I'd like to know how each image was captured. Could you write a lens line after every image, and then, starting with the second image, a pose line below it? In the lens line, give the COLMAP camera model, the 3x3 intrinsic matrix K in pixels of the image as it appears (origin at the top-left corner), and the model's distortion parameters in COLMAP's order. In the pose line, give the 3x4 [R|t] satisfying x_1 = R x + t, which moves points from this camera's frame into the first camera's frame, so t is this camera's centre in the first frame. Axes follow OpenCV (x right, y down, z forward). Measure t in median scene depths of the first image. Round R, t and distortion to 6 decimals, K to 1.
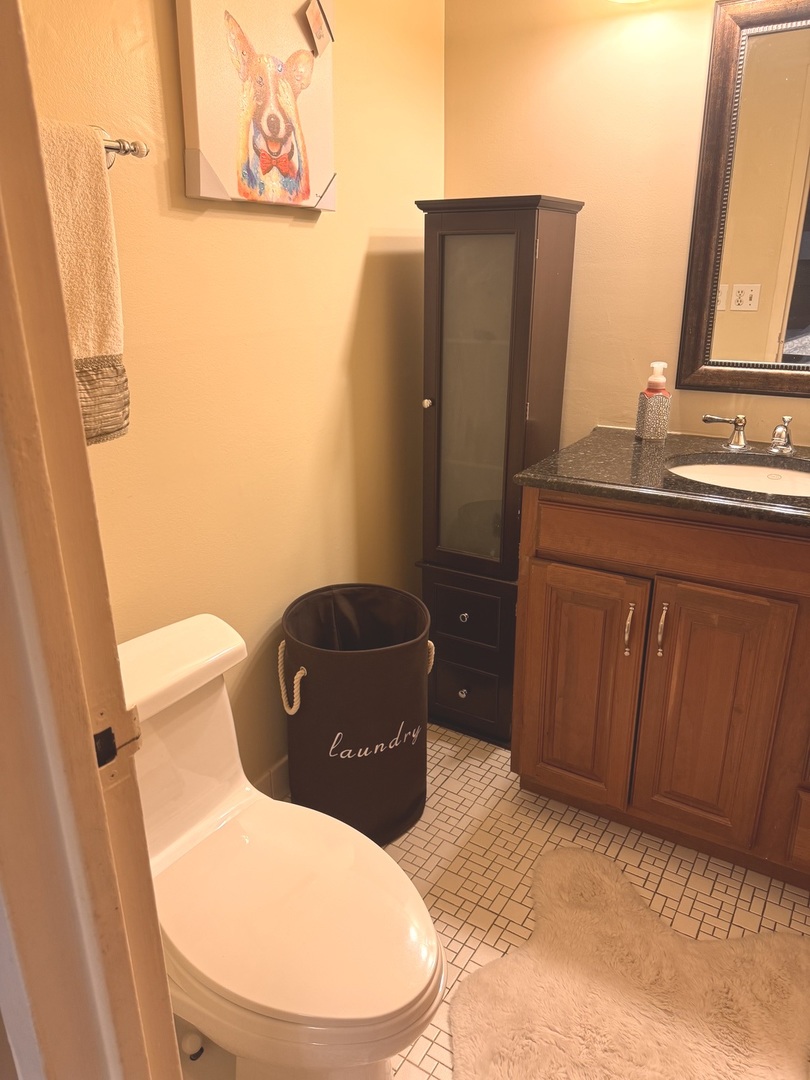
lens RADIAL K [[812.4, 0, 405.0], [0, 812.4, 540.0], [0, 0, 1]] dist [0.174798, -0.396484]
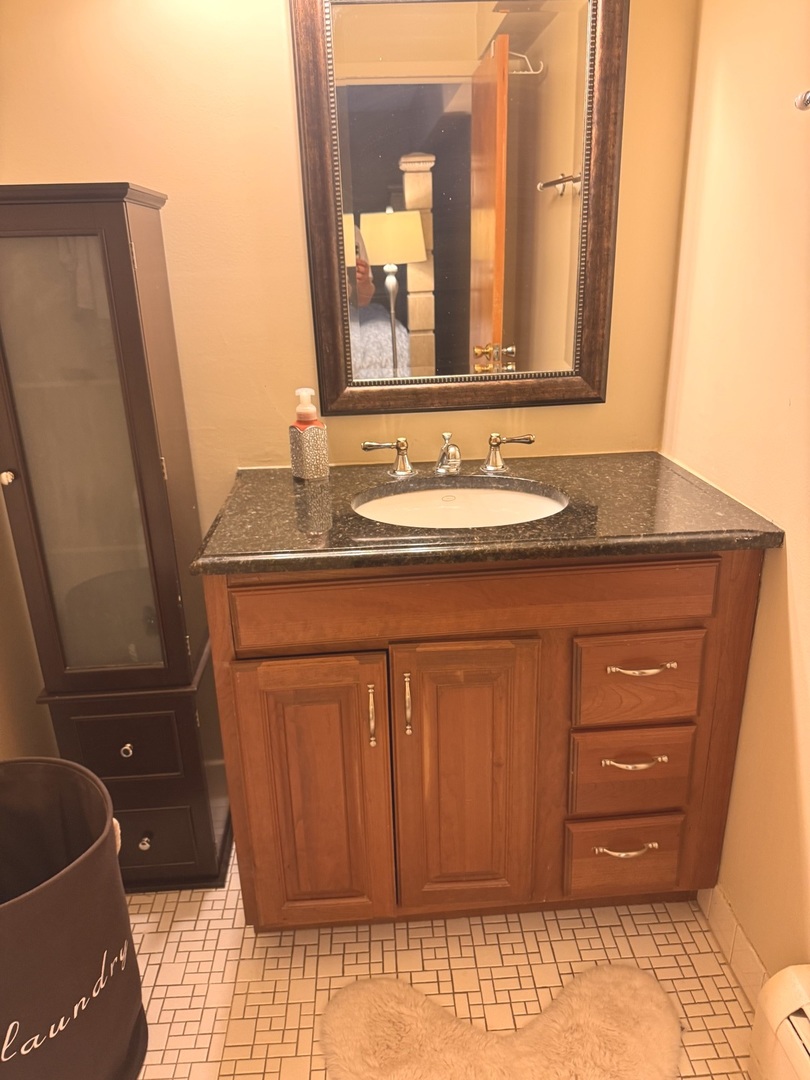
lens RADIAL K [[768.5, 0, 405.0], [0, 768.5, 540.0], [0, 0, 1]] dist [0.050728, -0.066401]
pose [[0.808071, -0.215061, 0.548425, -0.079203], [0.209106, 0.975069, 0.074261, -0.104283], [-0.550723, 0.054671, 0.832896, 0.301987]]
